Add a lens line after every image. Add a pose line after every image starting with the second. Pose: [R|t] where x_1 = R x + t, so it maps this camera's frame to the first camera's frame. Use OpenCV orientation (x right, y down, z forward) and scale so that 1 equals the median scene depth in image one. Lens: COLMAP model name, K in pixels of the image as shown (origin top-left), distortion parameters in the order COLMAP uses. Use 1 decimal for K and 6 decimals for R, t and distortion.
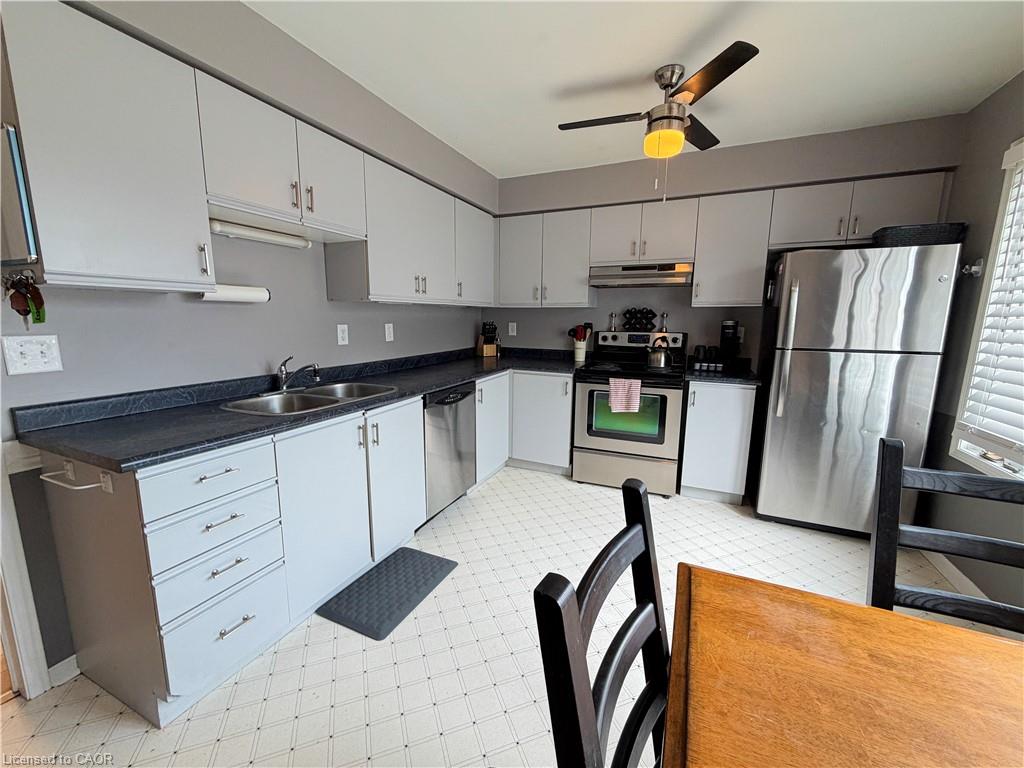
lens RADIAL K [[408.1, 0, 509.2], [0, 408.1, 384.0], [0, 0, 1]] dist [-0.000932, 0.000371]
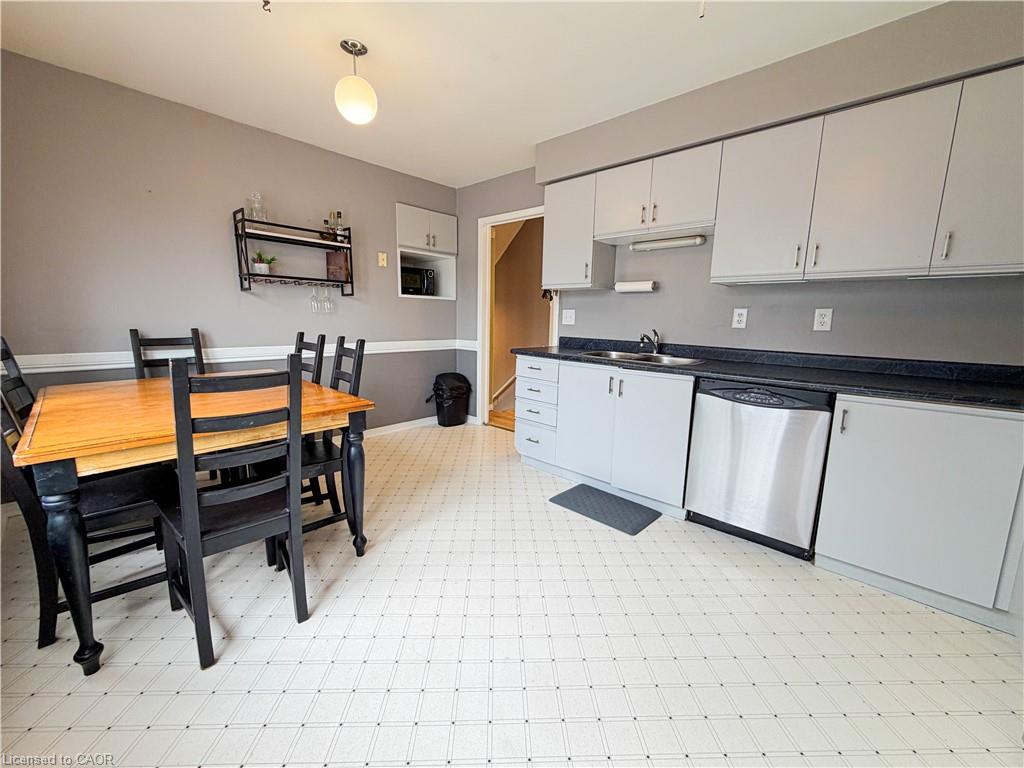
lens RADIAL K [[408.1, 0, 509.2], [0, 408.1, 384.0], [0, 0, 1]] dist [-0.000932, 0.000371]
pose [[-0.327177, 0.141721, -0.934275, 0.628712], [-0.174511, 0.962622, 0.207133, -0.060245], [0.928709, 0.230810, -0.290217, 0.661448]]
